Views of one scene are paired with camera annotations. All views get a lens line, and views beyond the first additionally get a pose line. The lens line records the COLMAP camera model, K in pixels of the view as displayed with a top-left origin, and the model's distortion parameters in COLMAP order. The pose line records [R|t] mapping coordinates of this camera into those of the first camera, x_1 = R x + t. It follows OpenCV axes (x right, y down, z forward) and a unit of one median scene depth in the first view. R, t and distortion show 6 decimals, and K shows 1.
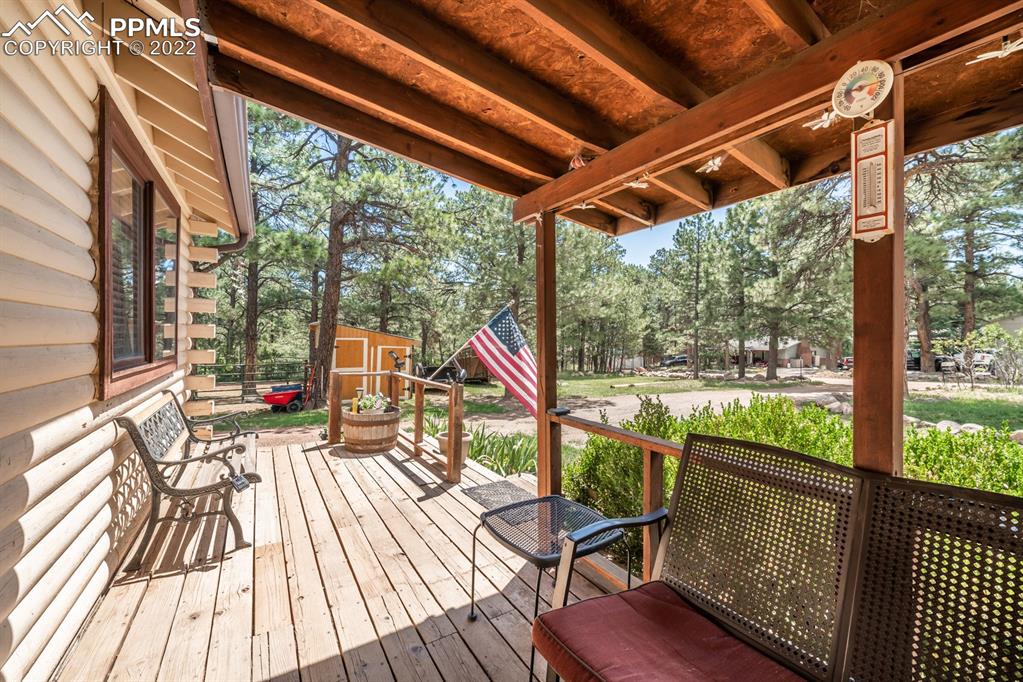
lens RADIAL K [[415.6, 0, 510.9], [0, 415.6, 337.7], [0, 0, 1]] dist [0.001105, 0.000005]
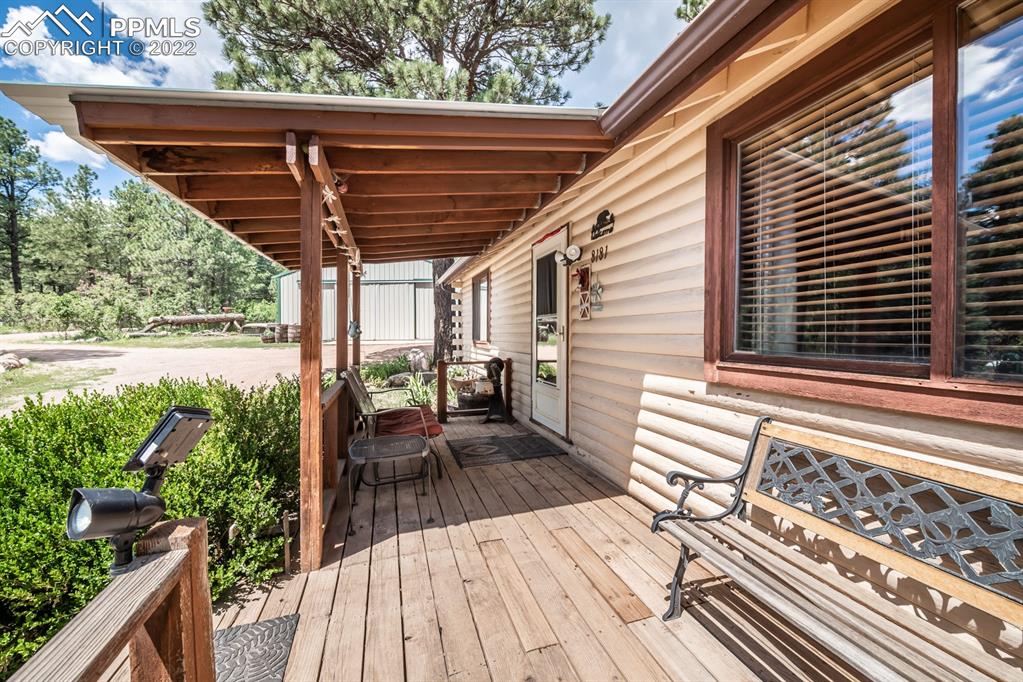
lens RADIAL K [[415.6, 0, 511.6], [0, 415.6, 338.3], [0, 0, 1]] dist [0.001105, 0.000005]
pose [[-0.968066, -0.005288, 0.250639, -0.653414], [-0.002511, 0.999932, 0.011397, 0.012538], [-0.250683, 0.010404, -0.968013, 2.085361]]
